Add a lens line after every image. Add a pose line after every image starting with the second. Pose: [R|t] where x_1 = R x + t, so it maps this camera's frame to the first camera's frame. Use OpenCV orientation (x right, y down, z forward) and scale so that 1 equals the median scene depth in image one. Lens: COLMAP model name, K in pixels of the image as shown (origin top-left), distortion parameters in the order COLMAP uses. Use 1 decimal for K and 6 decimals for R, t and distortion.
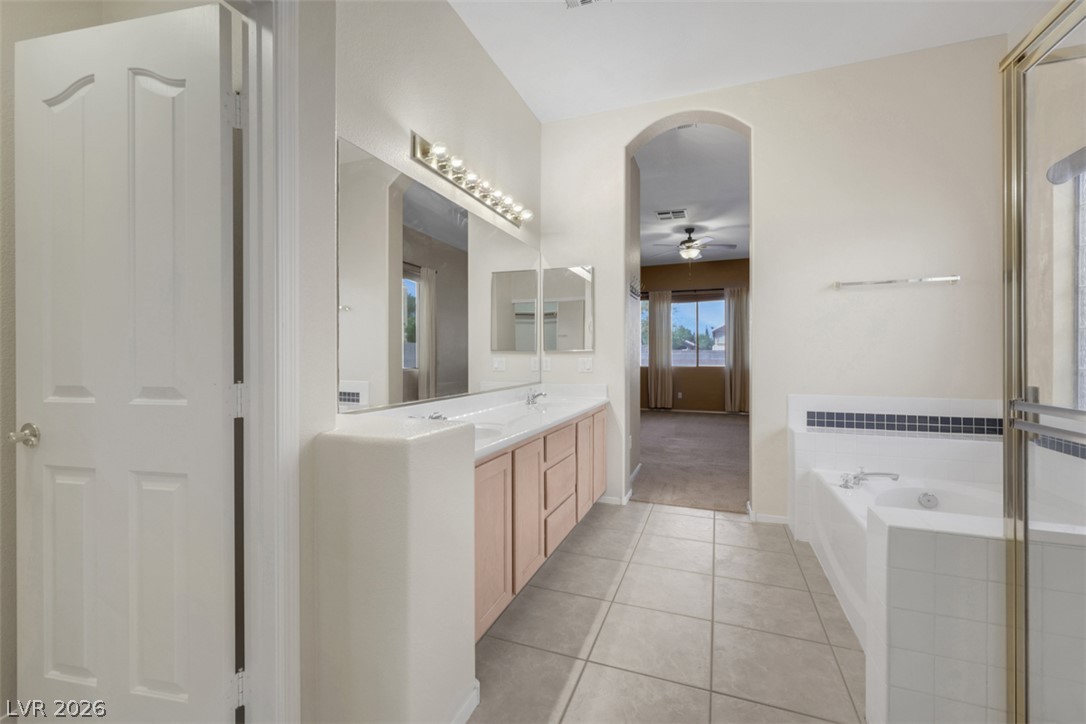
lens RADIAL K [[452.8, 0, 545.4], [0, 452.8, 360.3], [0, 0, 1]] dist [-0.000352, 0.000445]
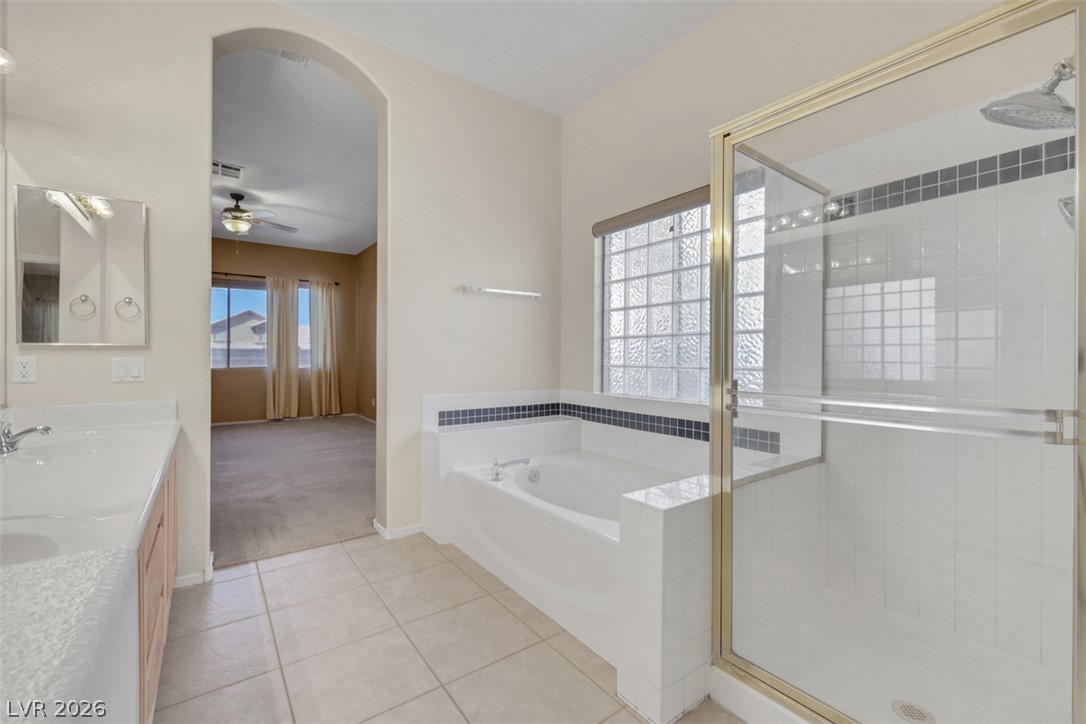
lens RADIAL K [[452.8, 0, 545.4], [0, 452.8, 360.3], [0, 0, 1]] dist [-0.000352, 0.000445]
pose [[0.540216, -0.002344, 0.841523, -0.112933], [0.002085, 0.999997, 0.001447, -0.000463], [-0.841524, 0.000972, 0.540219, 0.226820]]
